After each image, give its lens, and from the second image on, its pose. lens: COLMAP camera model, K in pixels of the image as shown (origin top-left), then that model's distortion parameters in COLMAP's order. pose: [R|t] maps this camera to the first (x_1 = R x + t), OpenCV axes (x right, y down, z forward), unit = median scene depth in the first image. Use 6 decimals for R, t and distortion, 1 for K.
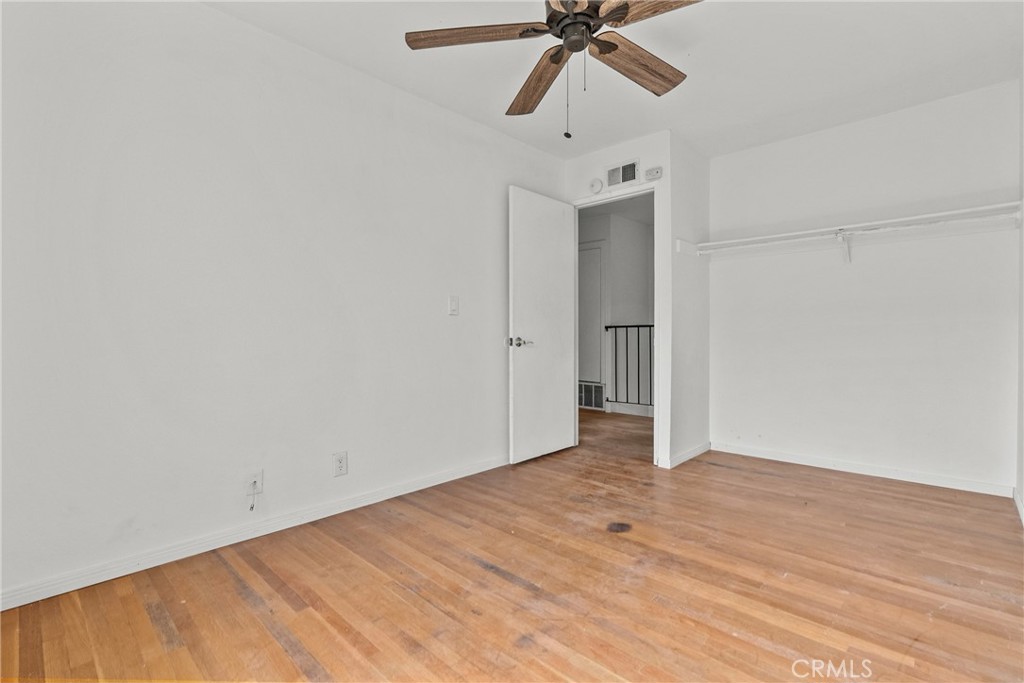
lens RADIAL K [[469.0, 0, 513.3], [0, 469.0, 338.3], [0, 0, 1]] dist [-0.013009, 0.004559]
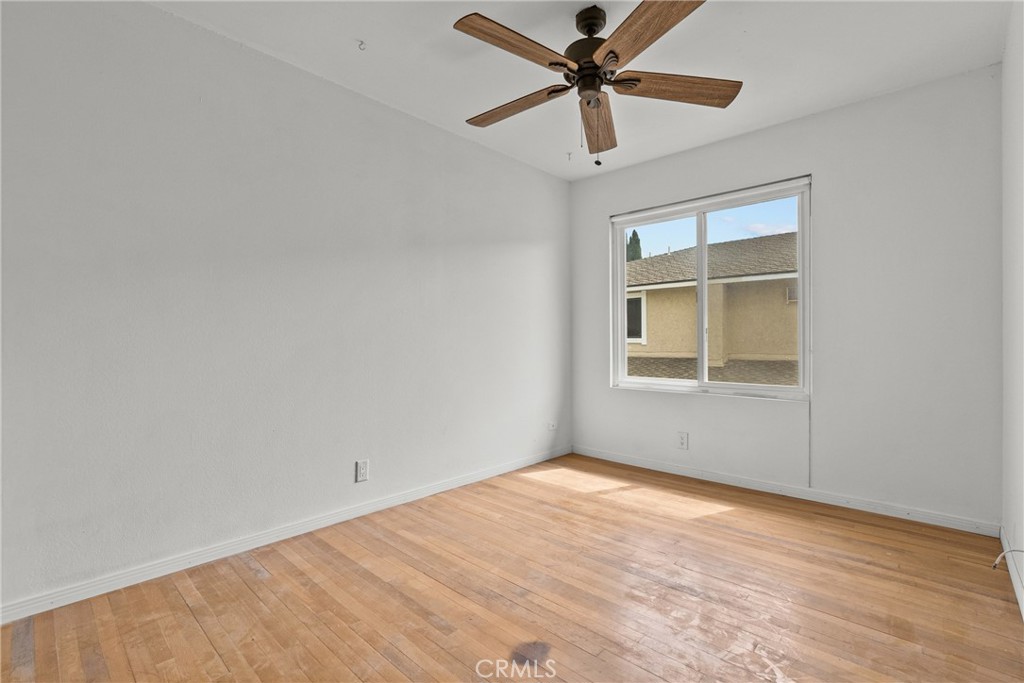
lens RADIAL K [[469.0, 0, 511.0], [0, 469.0, 340.9], [0, 0, 1]] dist [-0.013009, 0.004559]
pose [[-0.999975, 0.003772, -0.005930, 0.312280], [0.003699, 0.999918, 0.012249, -0.043300], [0.005976, 0.012227, -0.999907, 2.005855]]
